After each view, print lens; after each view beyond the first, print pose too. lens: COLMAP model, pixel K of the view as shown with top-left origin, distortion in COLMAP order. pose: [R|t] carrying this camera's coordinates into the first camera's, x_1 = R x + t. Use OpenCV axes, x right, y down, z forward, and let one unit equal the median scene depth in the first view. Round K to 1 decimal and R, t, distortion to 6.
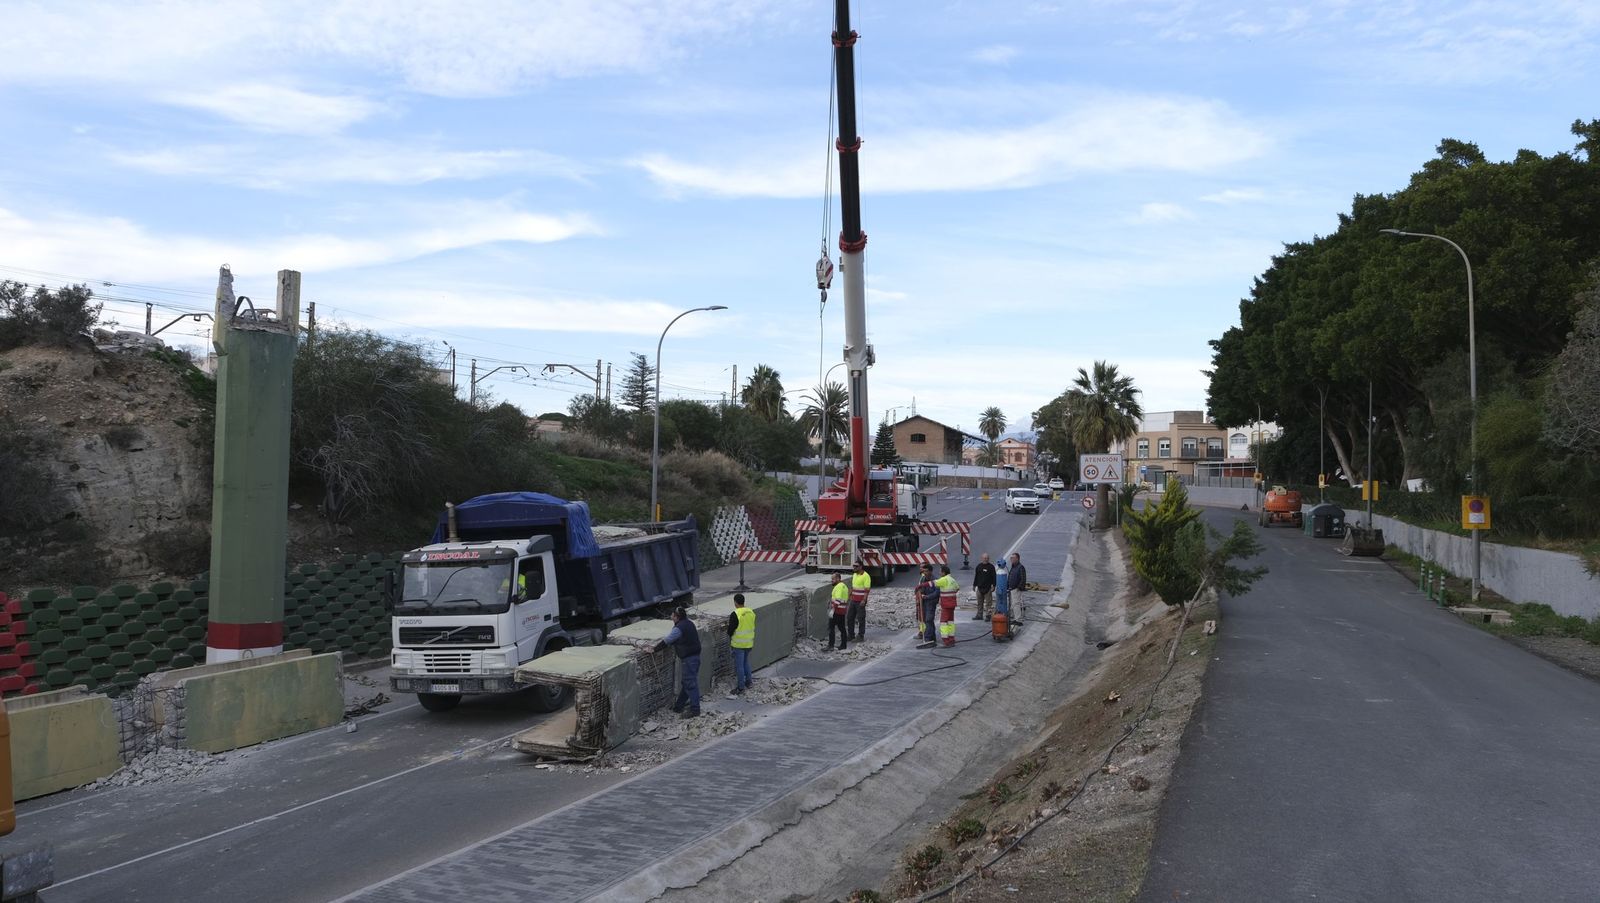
lens RADIAL K [[1137.7, 0, 792.3], [0, 1137.7, 459.9], [0, 0, 1]] dist [-0.027893, 0.002457]
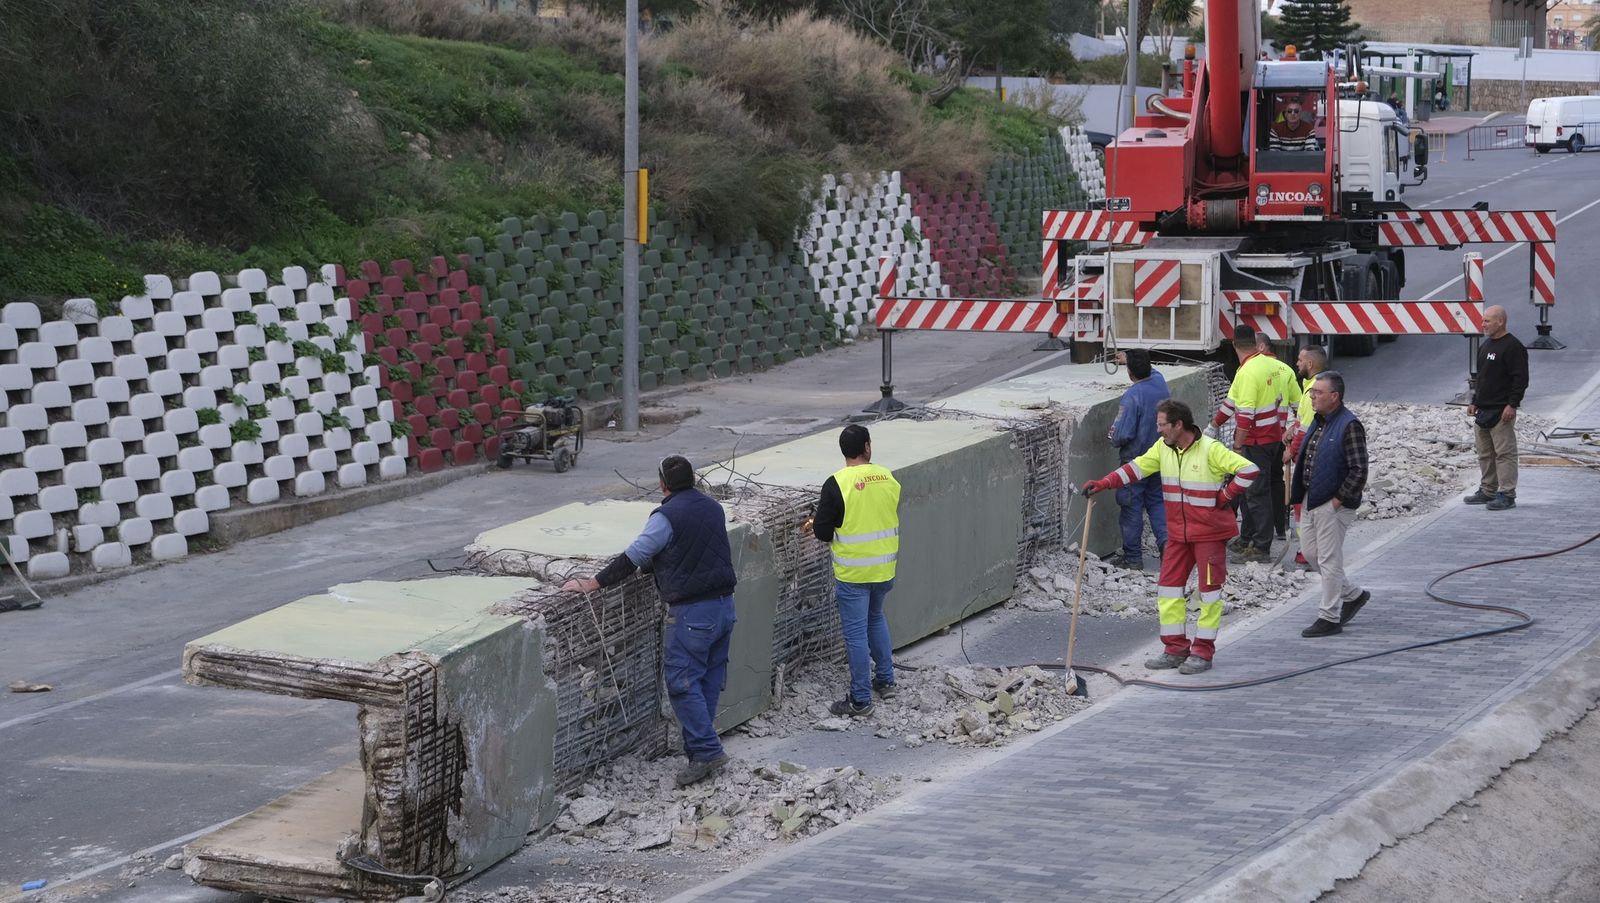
lens RADIAL K [[3146.2, 0, 812.2], [0, 3146.2, 448.0], [0, 0, 1]] dist [0.040828, 0.000000]
pose [[0.996718, -0.005934, -0.080735, 0.013442], [0.016017, 0.992049, 0.124825, 0.005354], [0.079353, -0.125709, 0.988888, 0.051404]]
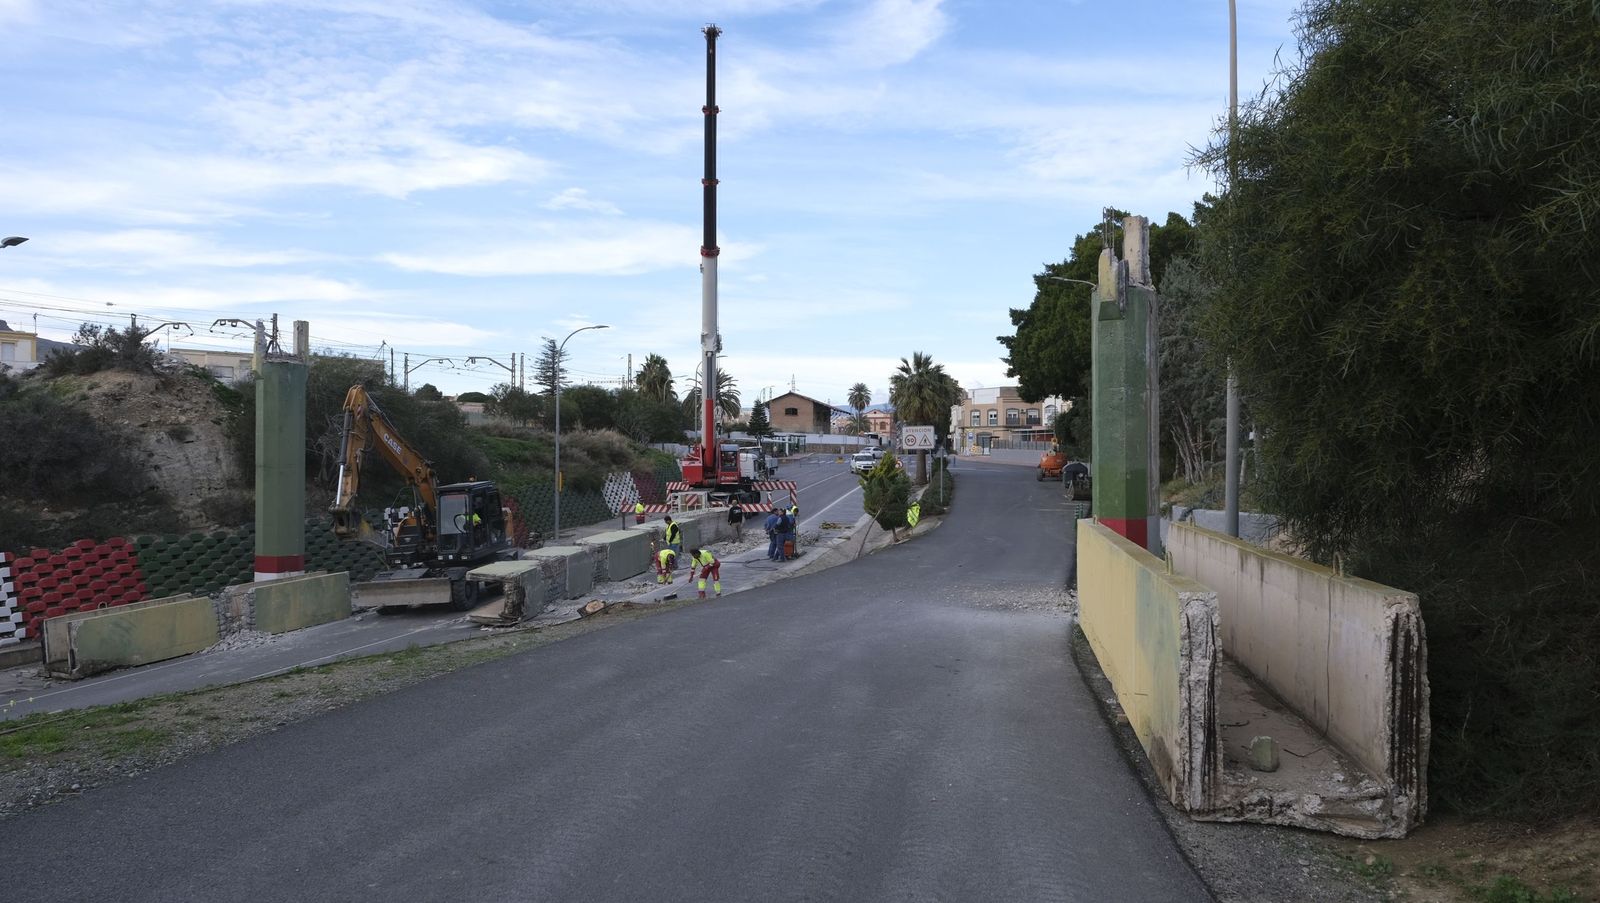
lens RADIAL K [[1085.3, 0, 804.5], [0, 1085.3, 454.6], [0, 0, 1]] dist [-0.031575, 0.008459]
pose [[0.995604, -0.018072, 0.091904, 0.066823], [0.015690, 0.999524, 0.026571, -0.014657], [-0.092340, -0.025013, 0.995413, -0.389371]]
